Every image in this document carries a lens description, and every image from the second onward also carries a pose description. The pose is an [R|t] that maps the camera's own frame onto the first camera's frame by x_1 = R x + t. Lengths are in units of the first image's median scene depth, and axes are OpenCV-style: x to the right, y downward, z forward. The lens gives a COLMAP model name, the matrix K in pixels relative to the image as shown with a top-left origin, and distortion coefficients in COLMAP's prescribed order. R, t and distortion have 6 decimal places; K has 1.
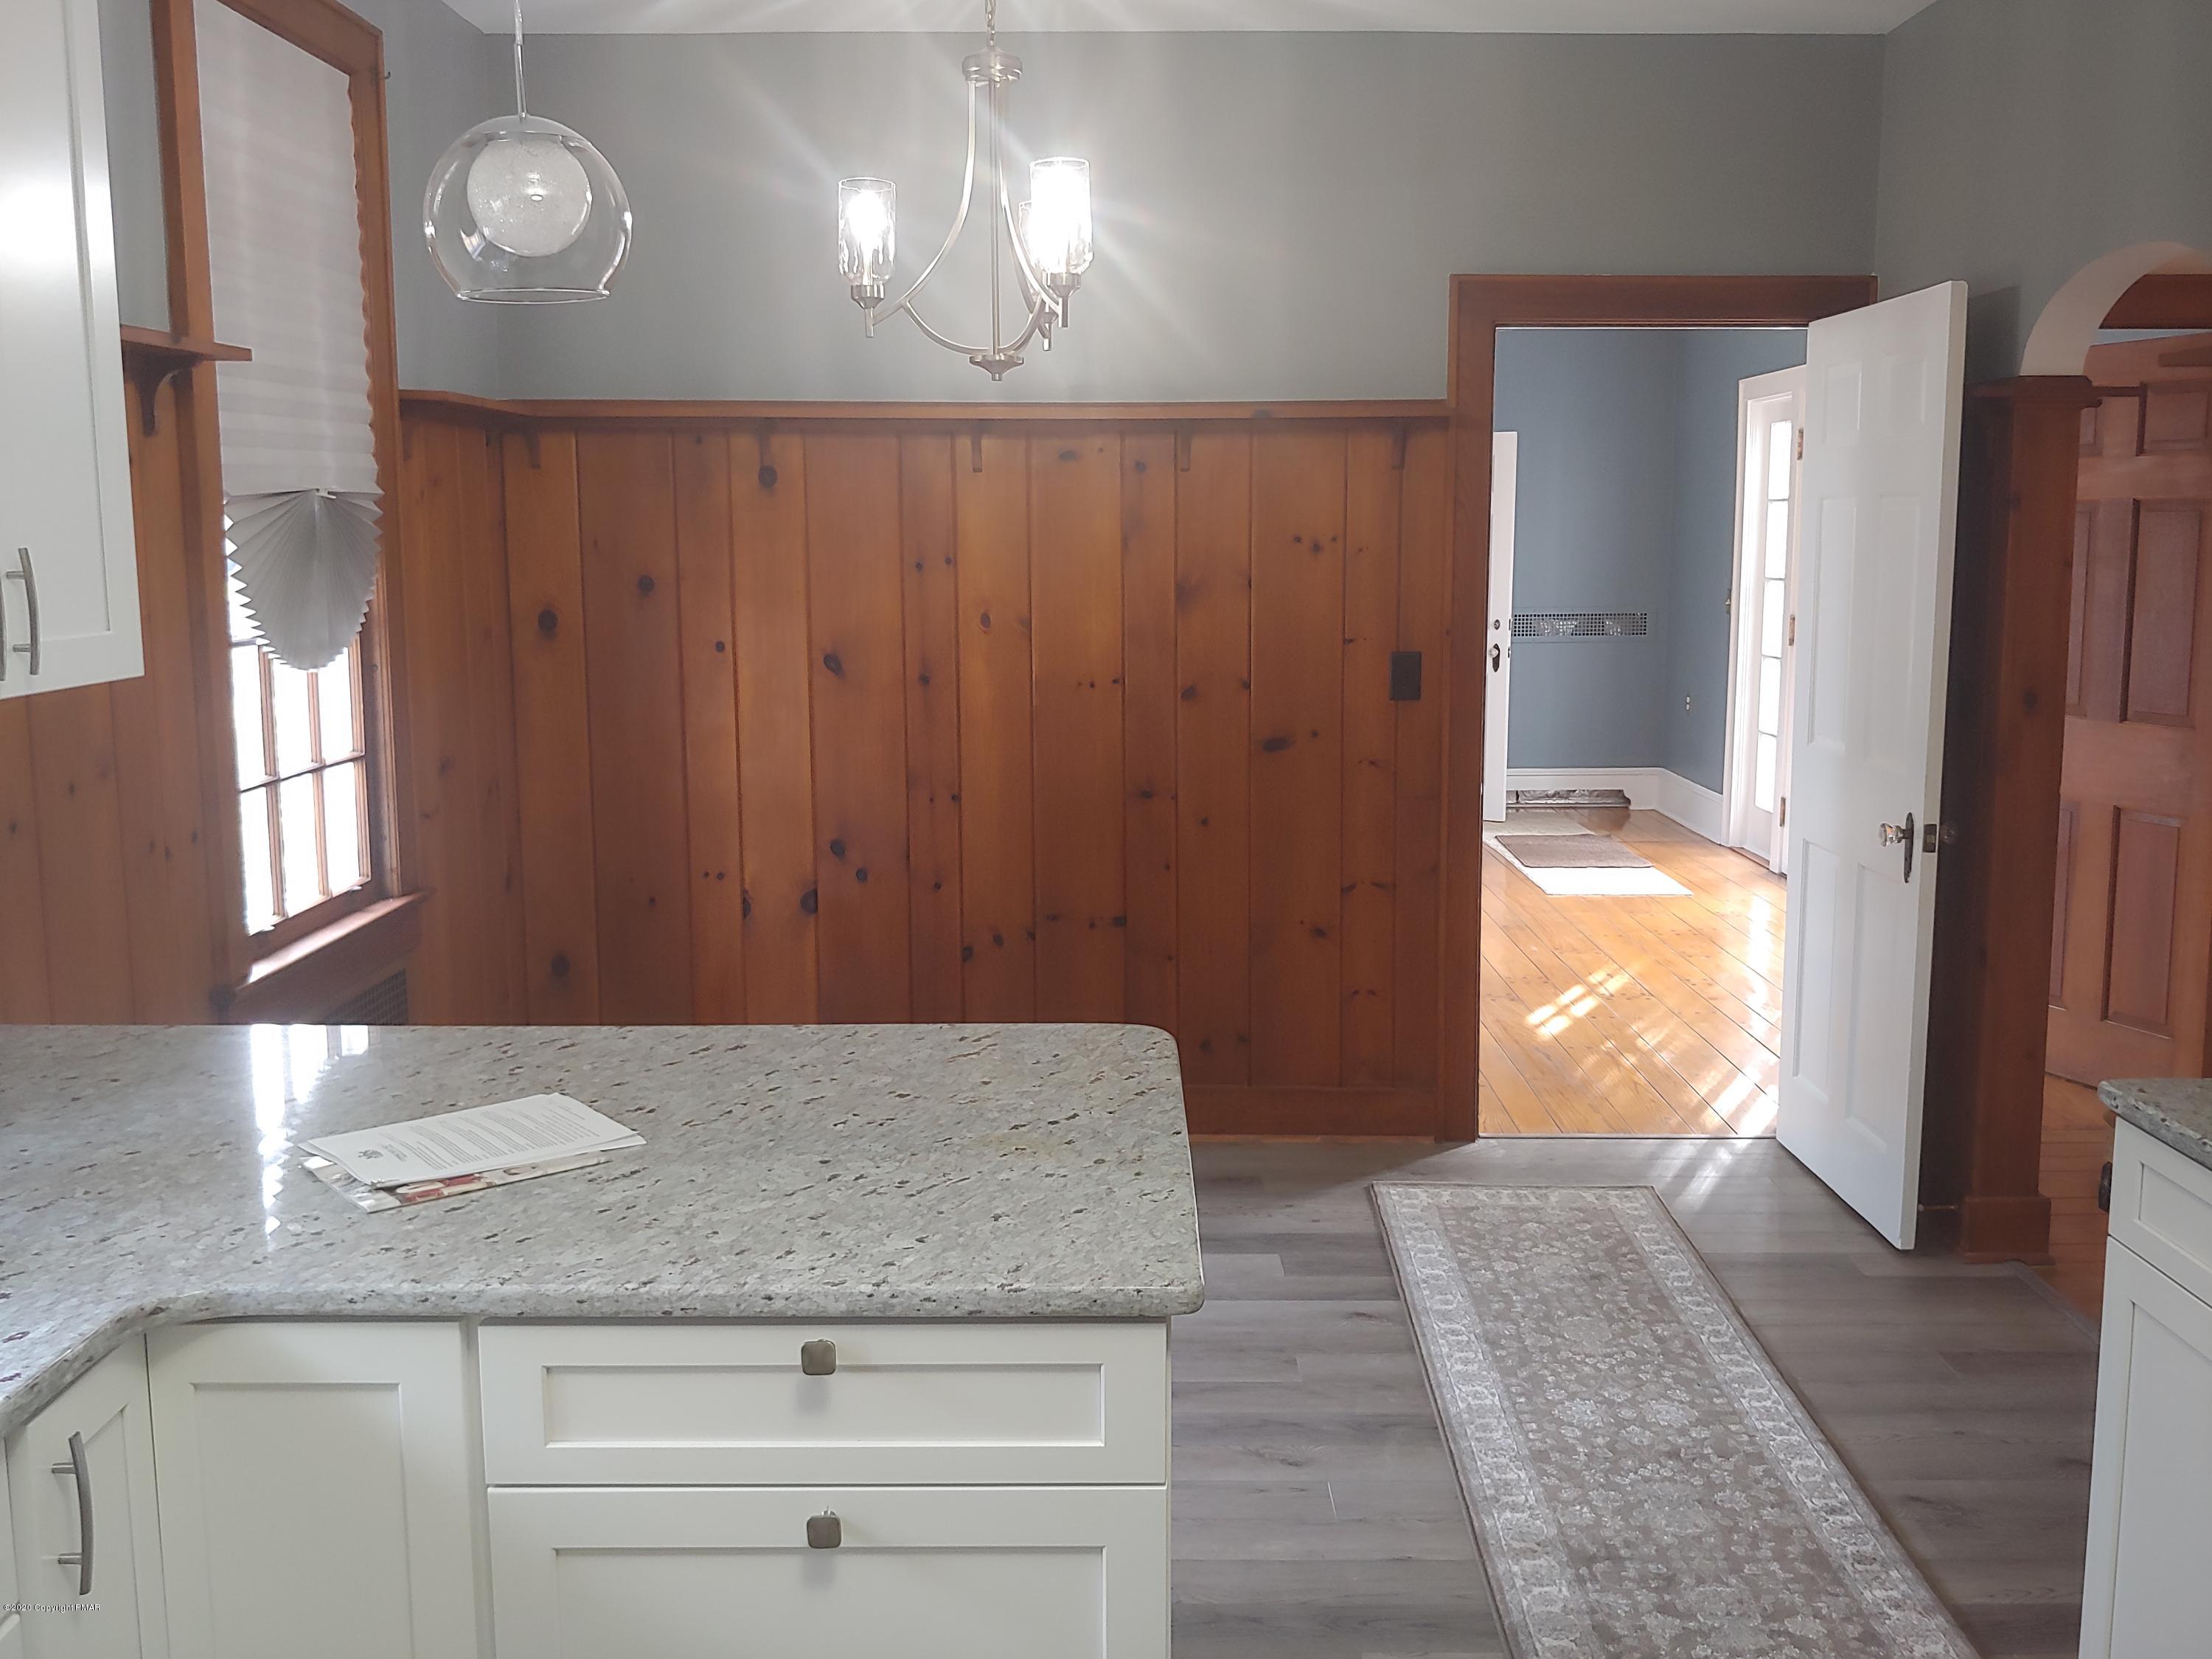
lens RADIAL K [[1976.6, 0, 1094.6], [0, 1976.6, 818.5], [0, 0, 1]] dist [0.010090, -0.056398]
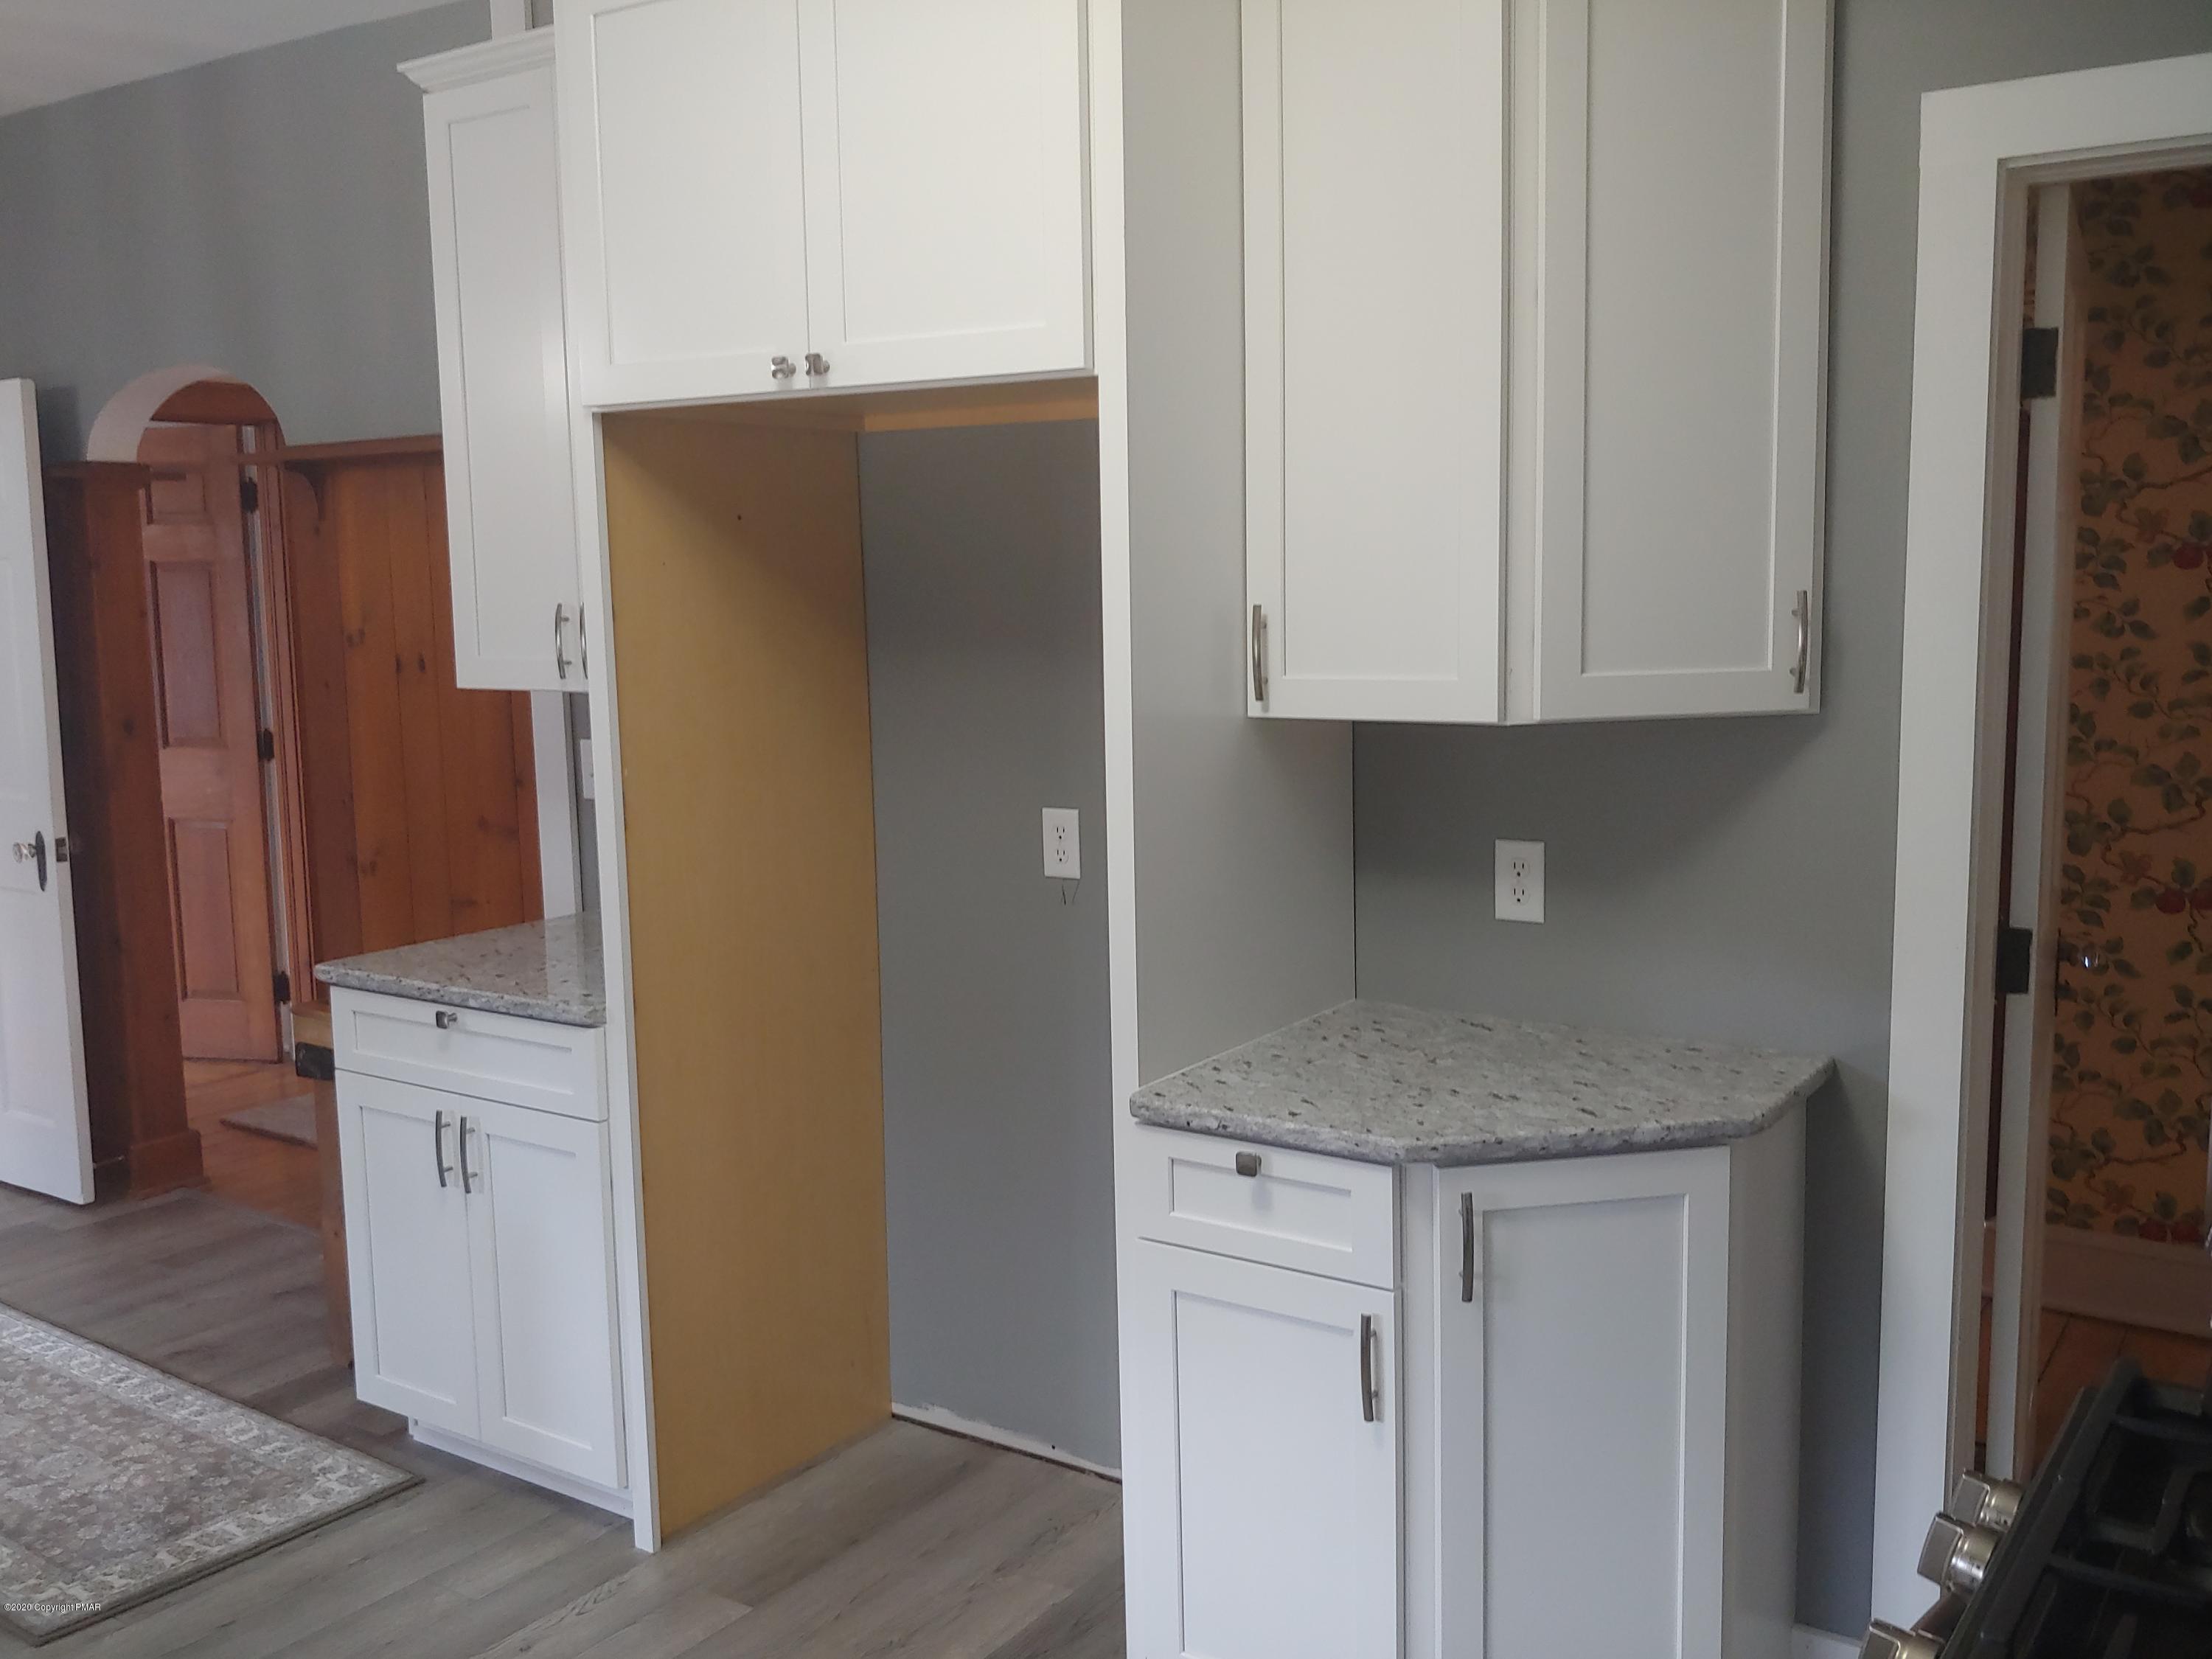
lens RADIAL K [[1992.3, 0, 1104.2], [0, 1992.3, 831.0], [0, 0, 1]] dist [0.007966, 0.002303]
pose [[0.555352, -0.108548, 0.824501, -0.241922], [0.125968, 0.990985, 0.045618, 0.026185], [-0.822020, 0.078527, 0.564019, -0.208277]]
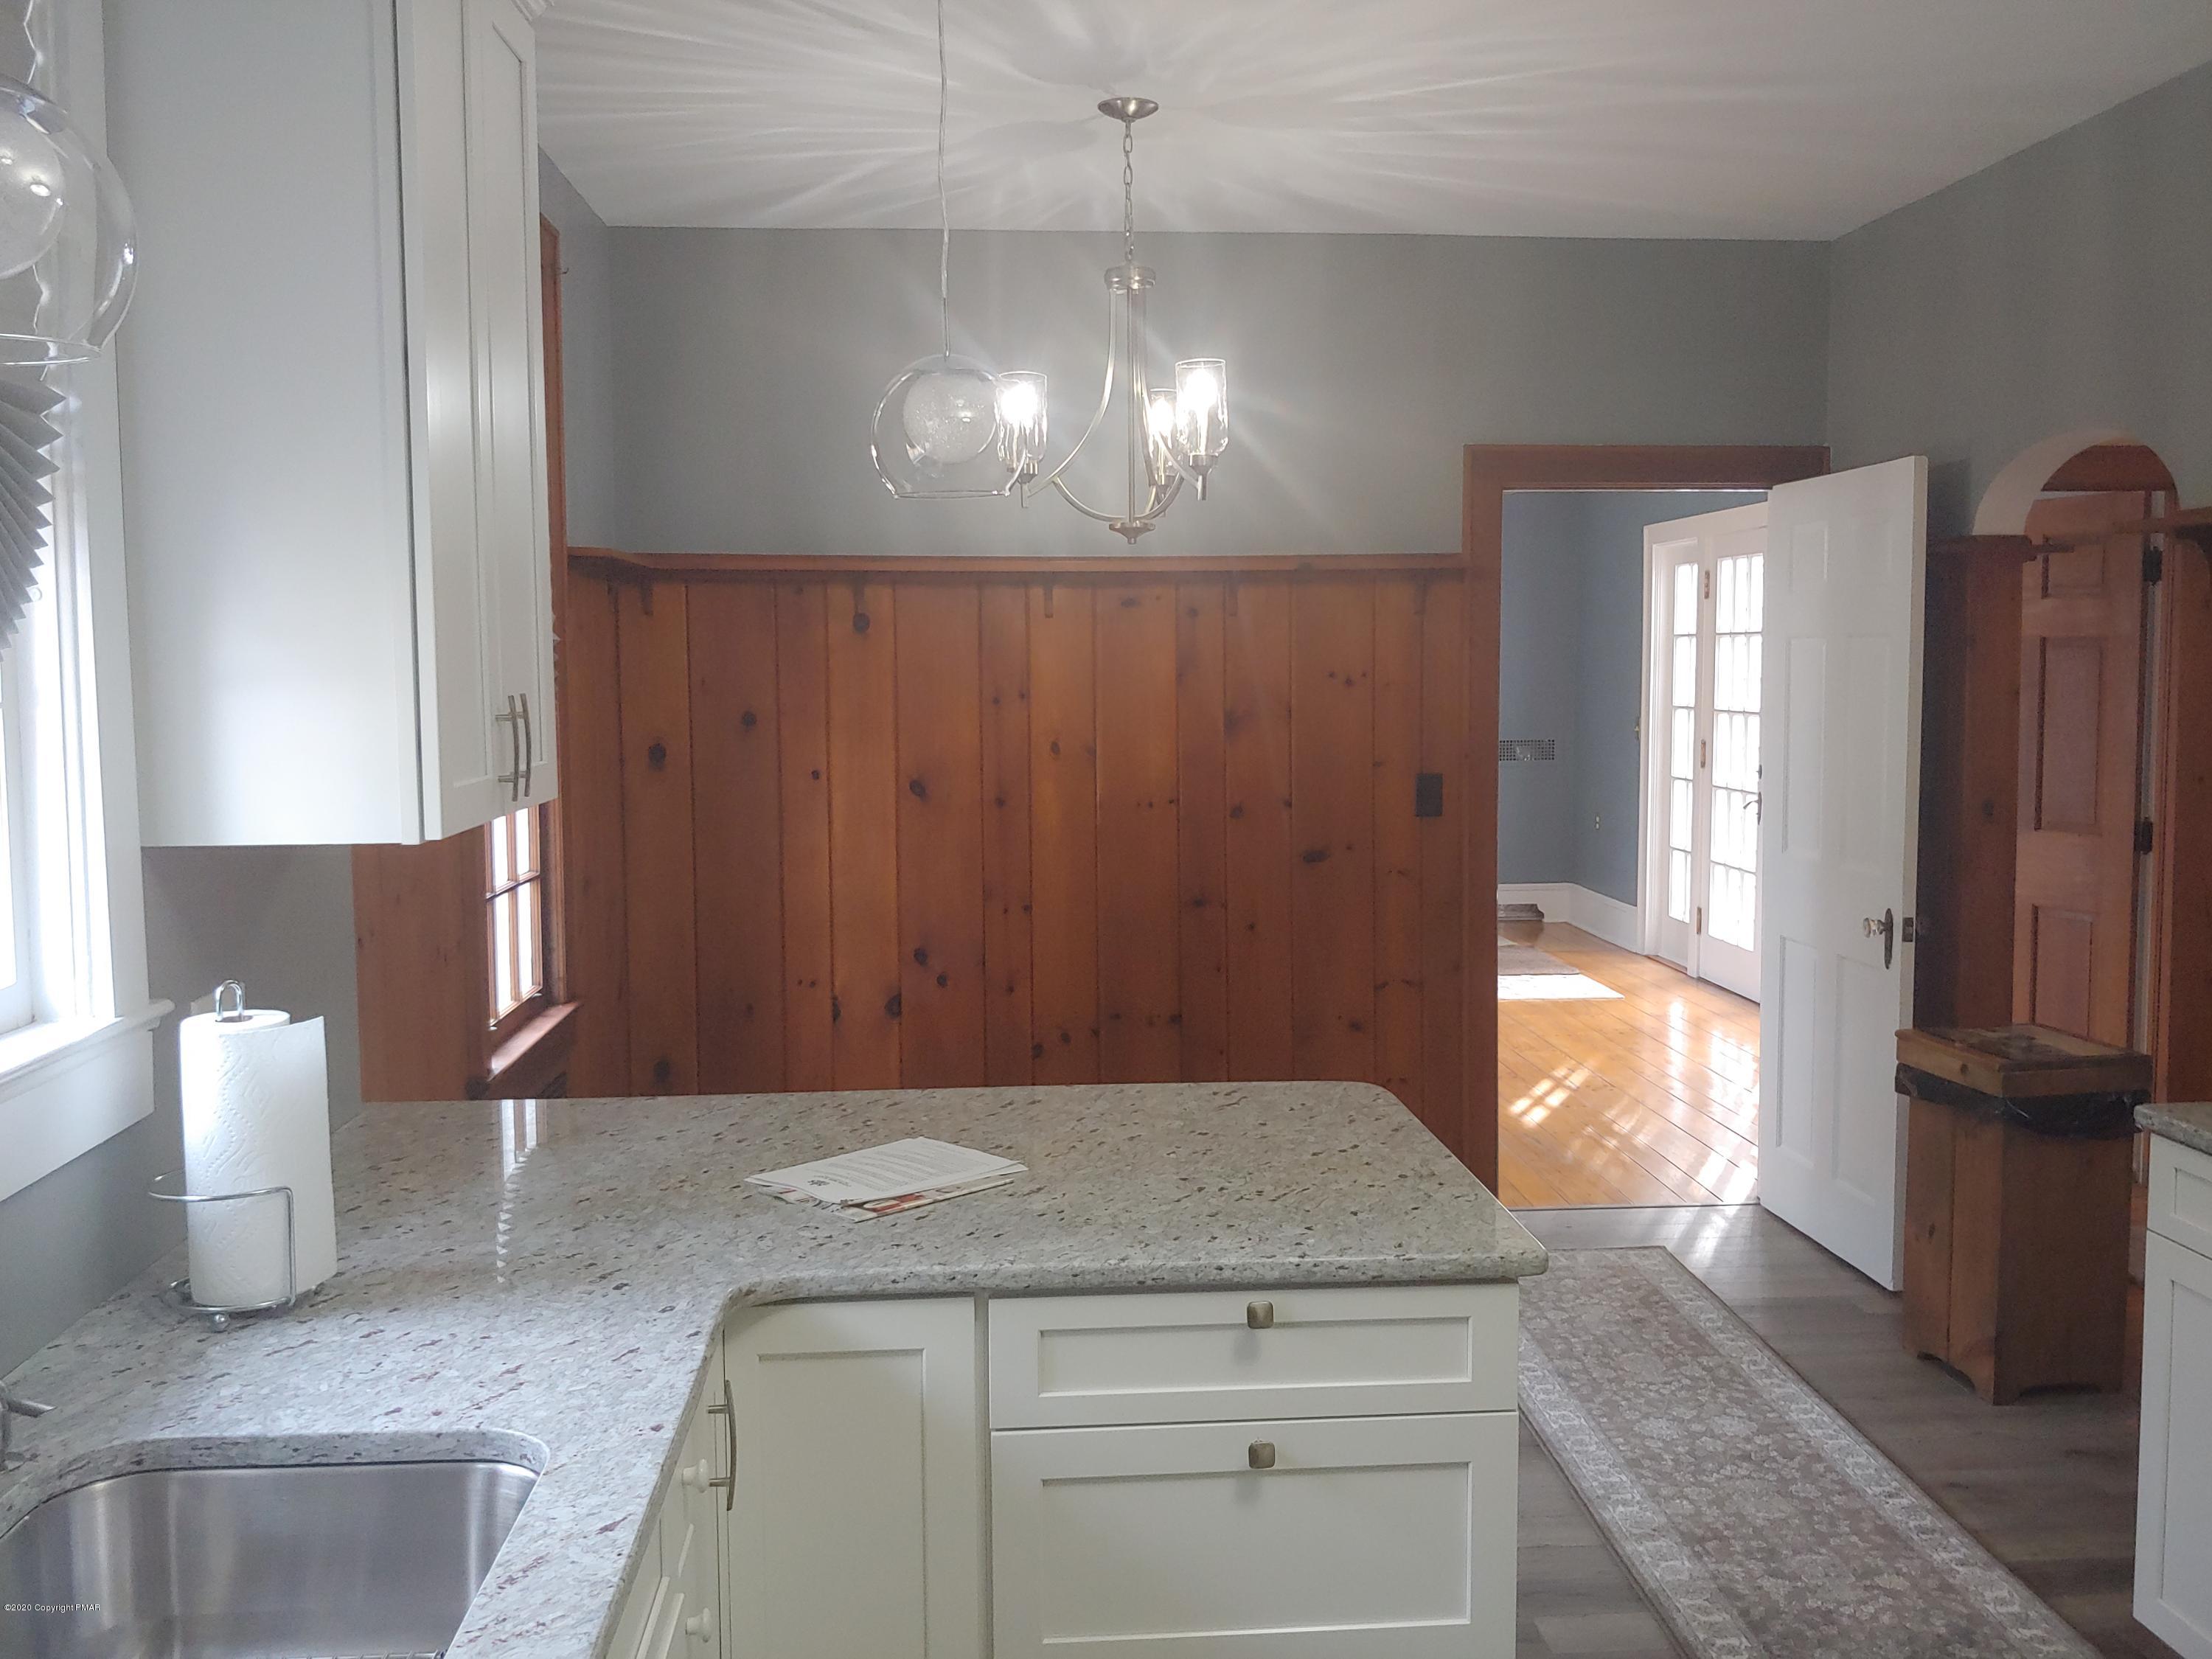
lens RADIAL K [[1963.2, 0, 1088.9], [0, 1963.2, 832.4], [0, 0, 1]] dist [-0.001856, -0.027937]
pose [[0.997480, -0.011201, 0.070056, -0.156634], [0.015269, 0.998212, -0.057792, 0.013908], [-0.069283, 0.058716, 0.995868, -0.133031]]
